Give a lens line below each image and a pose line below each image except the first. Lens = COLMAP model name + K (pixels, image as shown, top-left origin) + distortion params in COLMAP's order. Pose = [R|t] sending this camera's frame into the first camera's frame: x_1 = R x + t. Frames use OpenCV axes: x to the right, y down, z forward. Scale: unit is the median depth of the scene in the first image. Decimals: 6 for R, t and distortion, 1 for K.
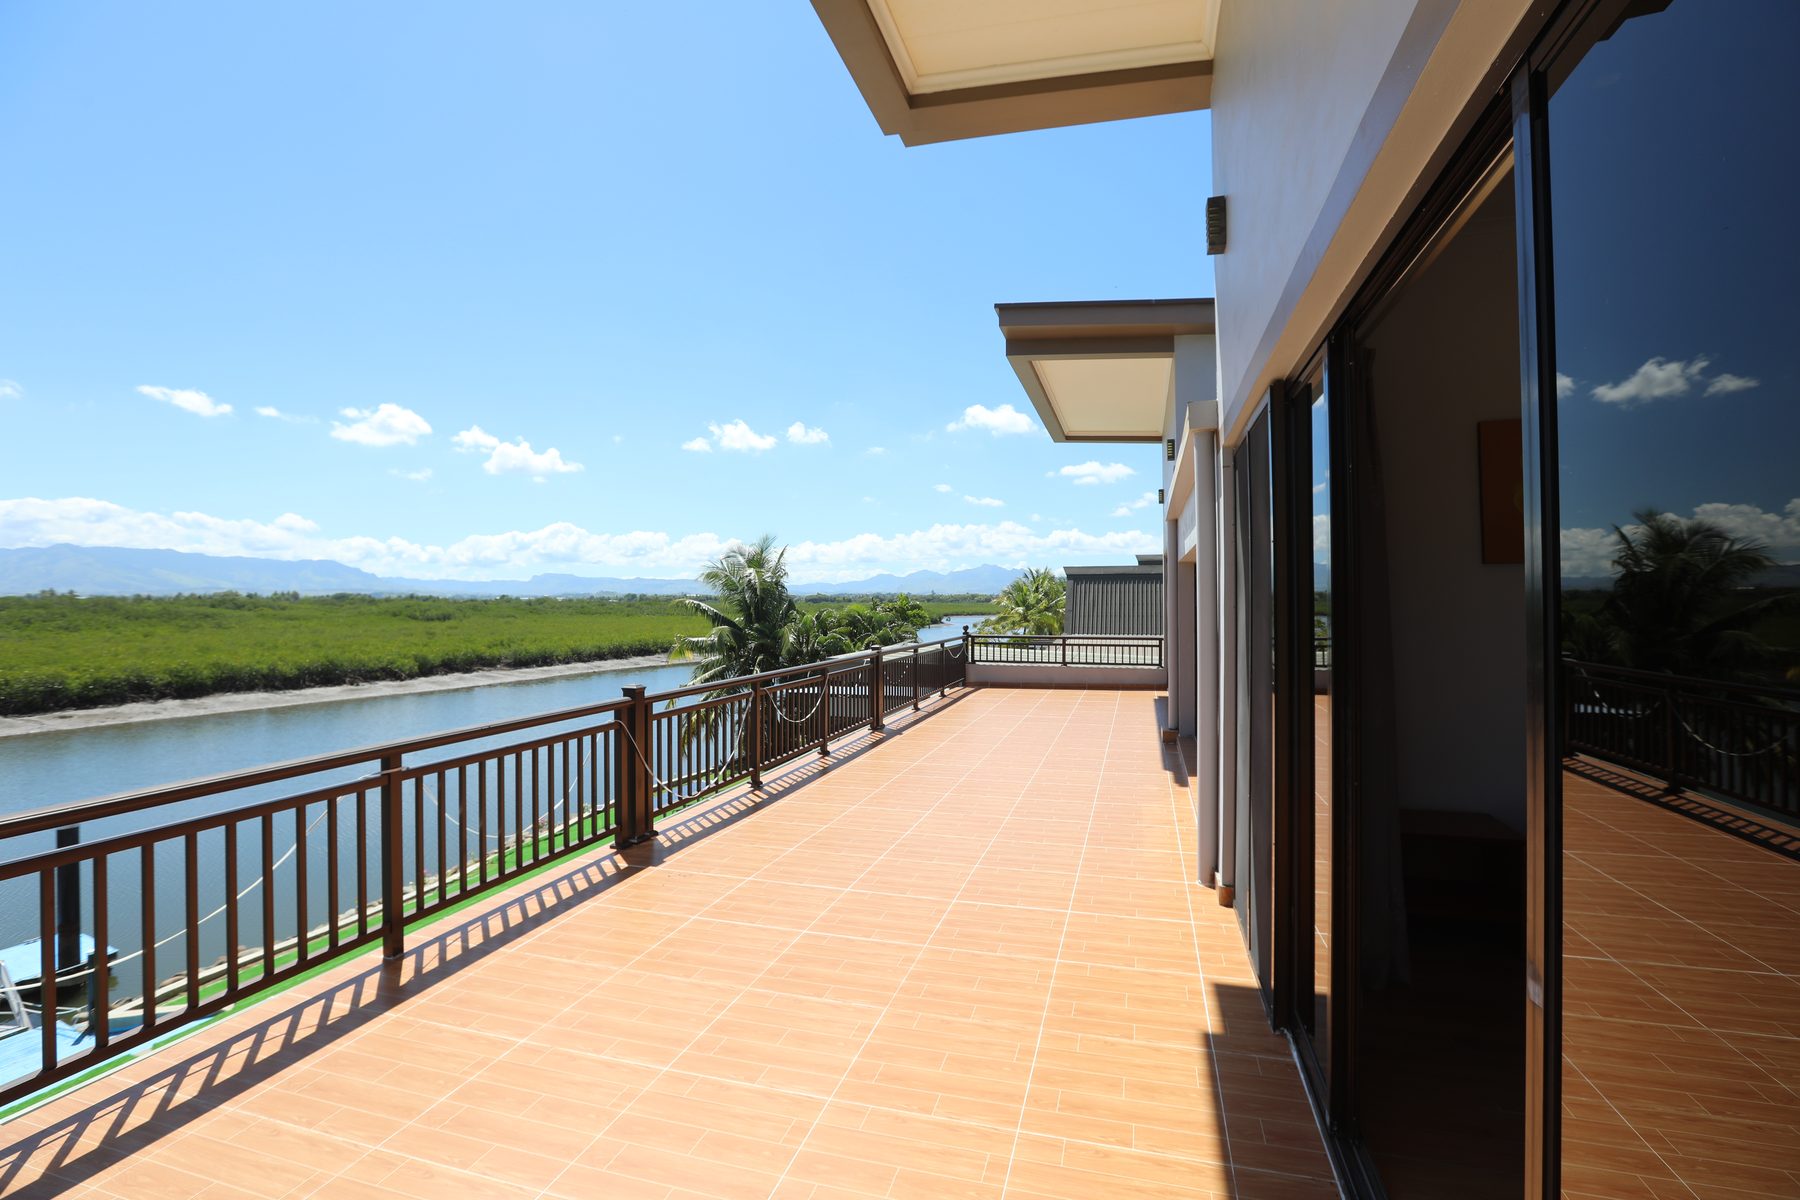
lens RADIAL K [[901.7, 0, 900.0], [0, 901.7, 600.0], [0, 0, 1]] dist [0.000099, 0.000012]
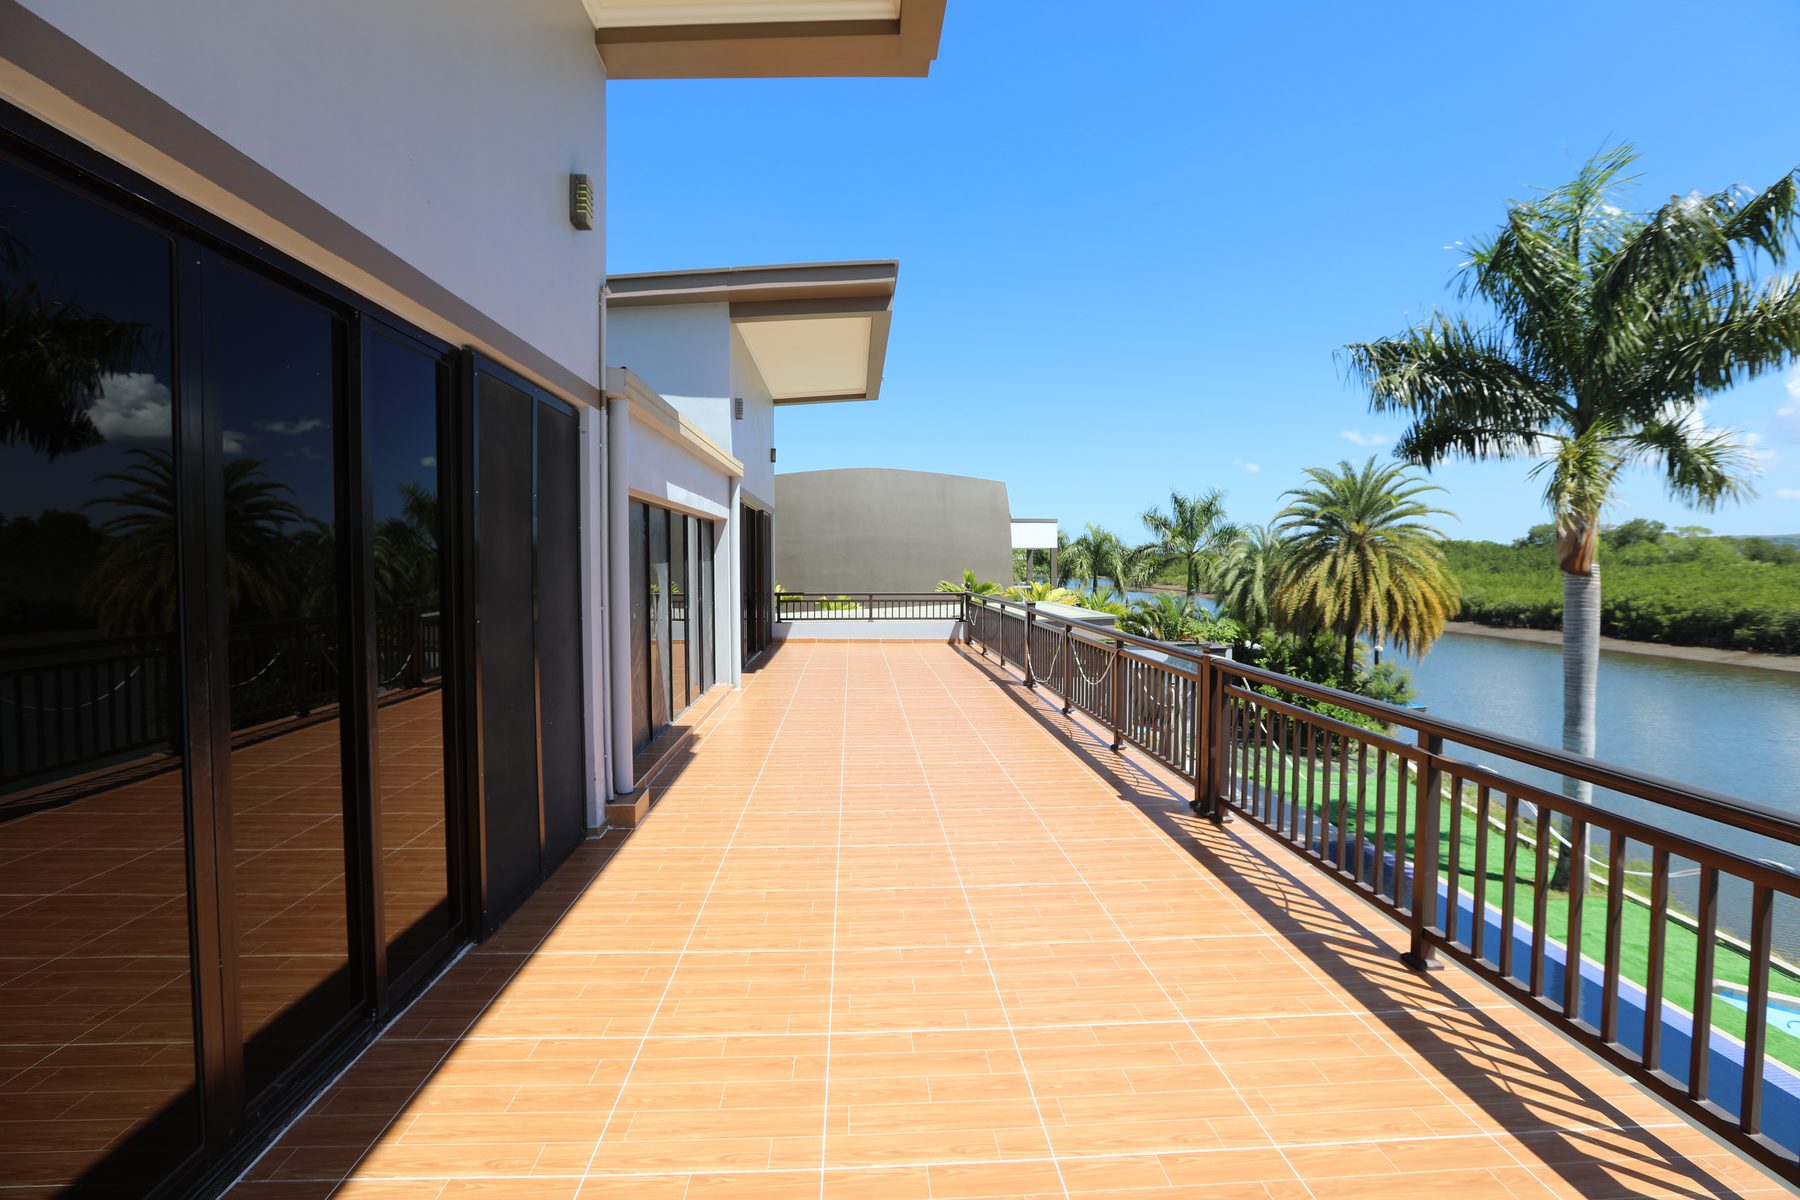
lens RADIAL K [[901.7, 0, 900.0], [0, 901.7, 600.0], [0, 0, 1]] dist [0.000099, 0.000012]
pose [[-0.952162, 0.024375, -0.304619, 0.161760], [0.007902, 0.998444, 0.055193, -0.001601], [0.305491, 0.050146, -0.950874, 1.671104]]
